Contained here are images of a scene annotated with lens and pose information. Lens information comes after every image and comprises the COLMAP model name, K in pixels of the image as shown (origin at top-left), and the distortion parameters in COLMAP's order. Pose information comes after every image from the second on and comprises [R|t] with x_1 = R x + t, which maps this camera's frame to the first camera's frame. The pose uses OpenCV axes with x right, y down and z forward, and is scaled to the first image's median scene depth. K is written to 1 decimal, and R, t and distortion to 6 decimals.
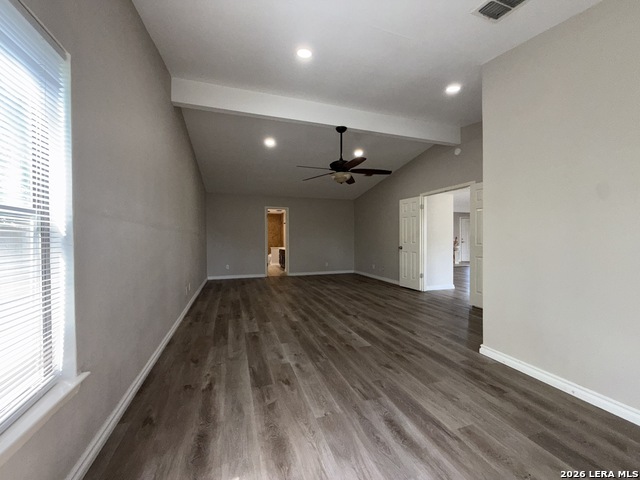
lens RADIAL K [[255.5, 0, 317.7], [0, 255.5, 238.4], [0, 0, 1]] dist [-0.002549, 0.001001]
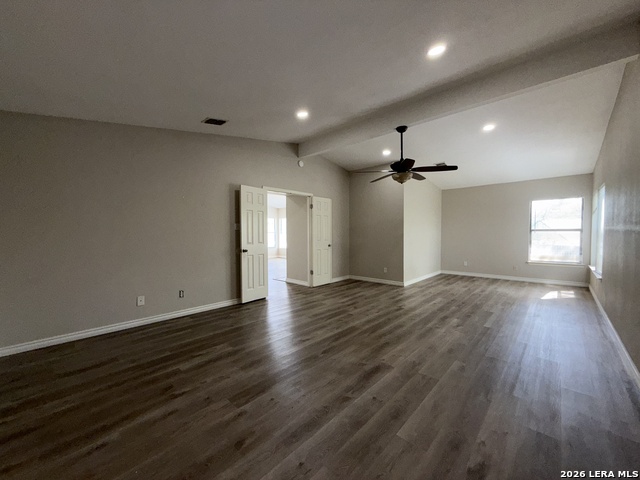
lens RADIAL K [[255.5, 0, 318.2], [0, 255.5, 240.3], [0, 0, 1]] dist [-0.002549, 0.001001]
pose [[-0.479657, -0.009828, 0.877401, -0.630733], [0.008820, 0.999833, 0.016021, -0.005378], [-0.877412, 0.015423, -0.479490, 1.760893]]
